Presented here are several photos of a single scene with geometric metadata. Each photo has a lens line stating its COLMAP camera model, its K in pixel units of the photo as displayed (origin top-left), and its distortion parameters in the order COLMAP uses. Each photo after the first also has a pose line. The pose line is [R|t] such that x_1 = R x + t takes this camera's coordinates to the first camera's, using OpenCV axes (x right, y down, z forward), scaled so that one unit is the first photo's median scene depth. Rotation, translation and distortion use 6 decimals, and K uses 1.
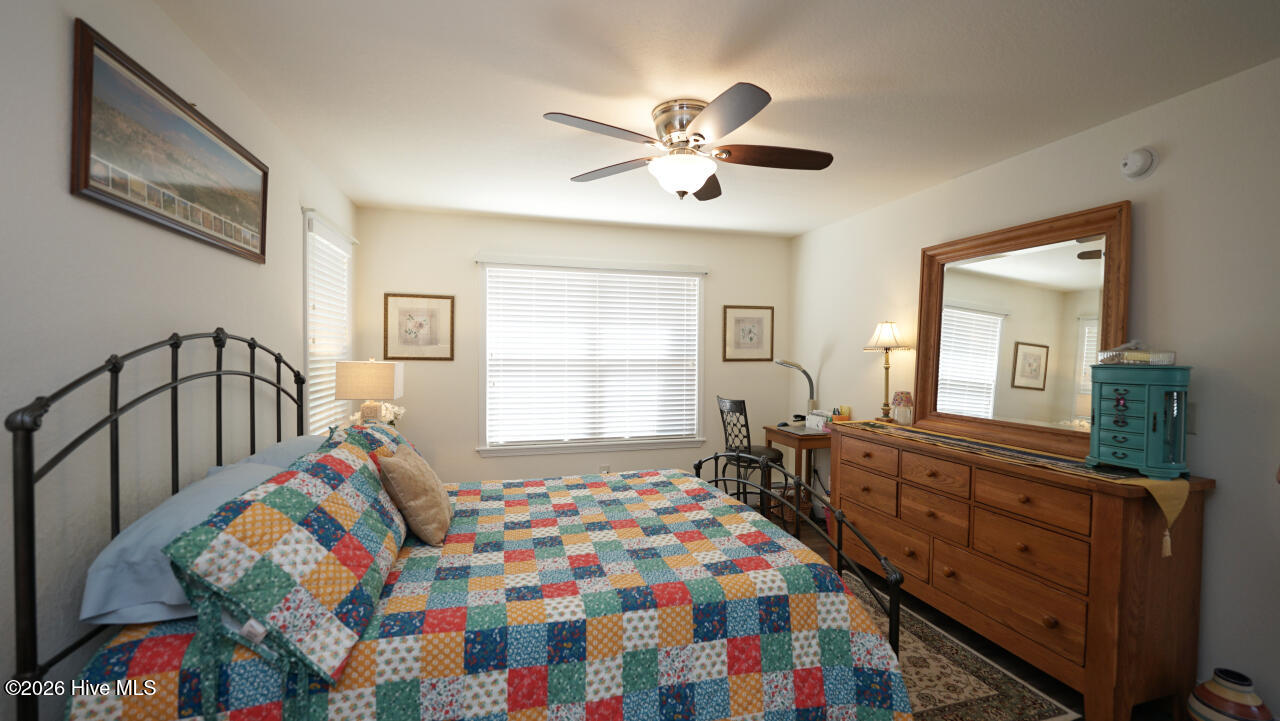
lens RADIAL K [[515.6, 0, 641.1], [0, 515.6, 359.6], [0, 0, 1]] dist [-0.031183, 0.003523]
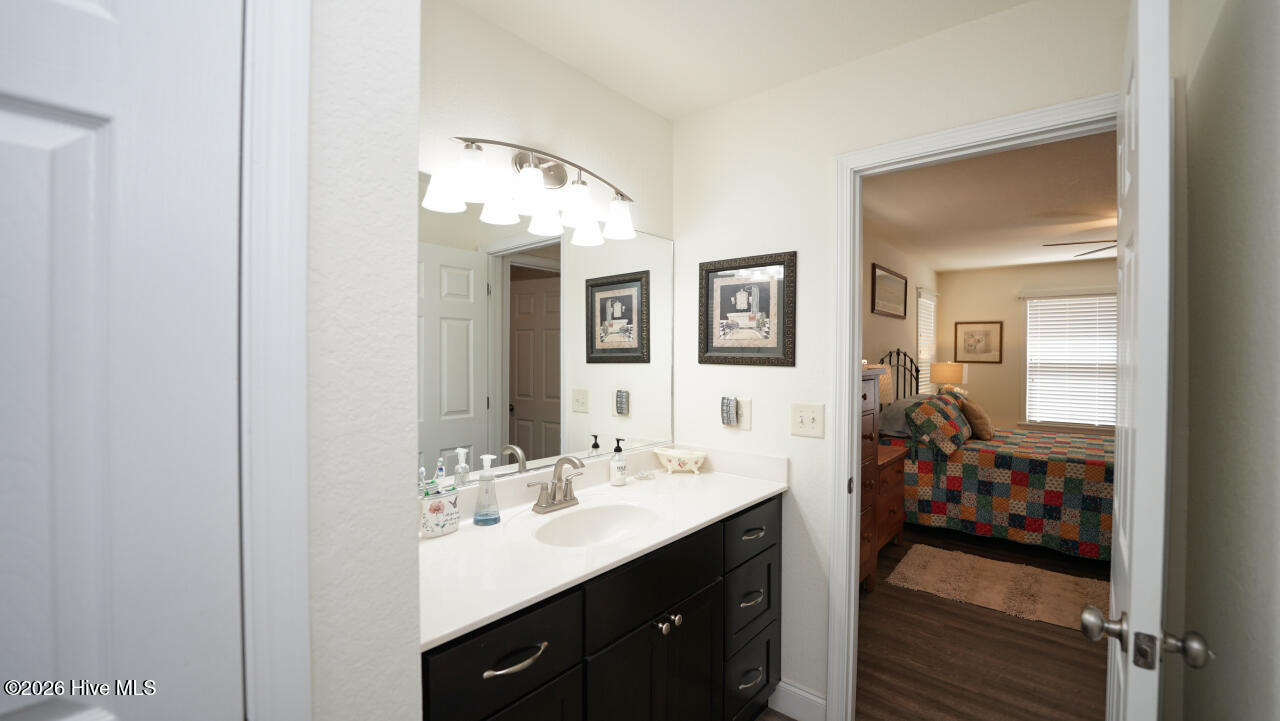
lens RADIAL K [[515.6, 0, 641.1], [0, 515.6, 359.6], [0, 0, 1]] dist [-0.031183, 0.003523]
pose [[0.551974, 0.004320, -0.833850, 0.679978], [-0.014394, 0.999887, -0.004348, 0.028000], [0.833737, 0.014402, 0.551973, -1.635404]]
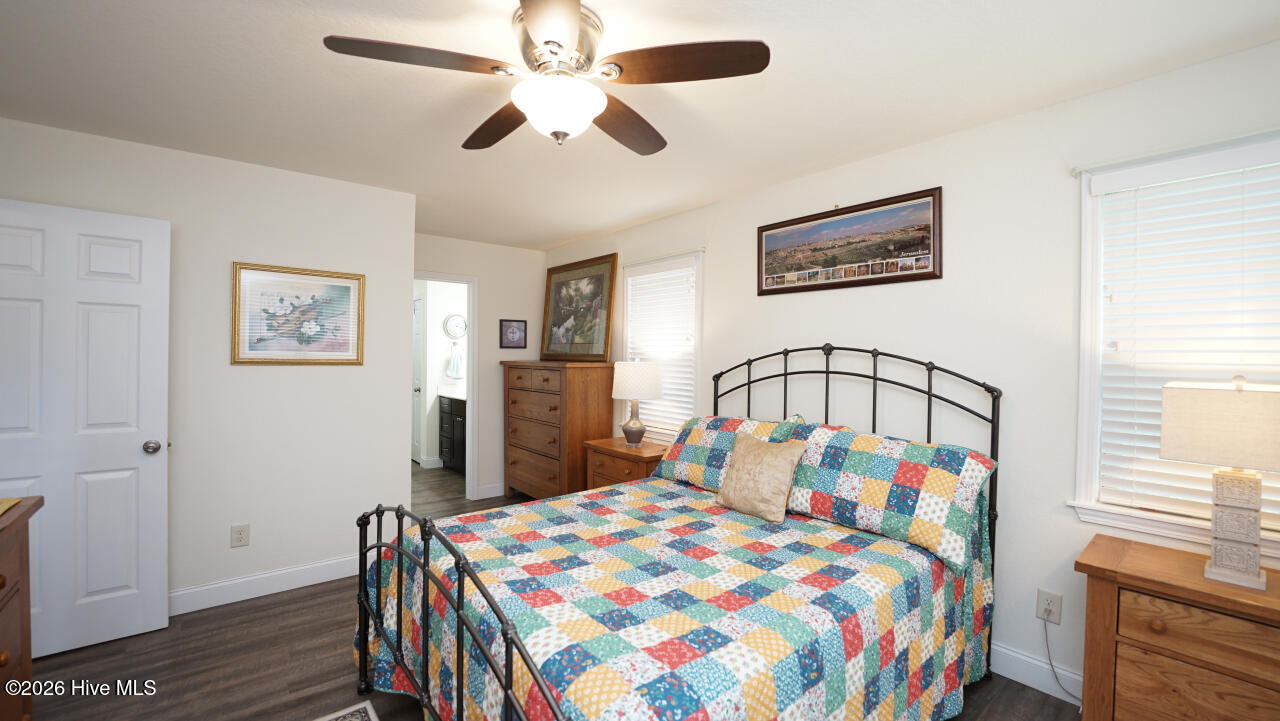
lens RADIAL K [[515.6, 0, 641.1], [0, 515.6, 359.6], [0, 0, 1]] dist [-0.031183, 0.003523]
pose [[-0.911729, -0.013923, -0.410556, 0.327874], [-0.024343, 0.999500, 0.020164, -0.029741], [0.410070, 0.028378, -0.911613, 2.099903]]
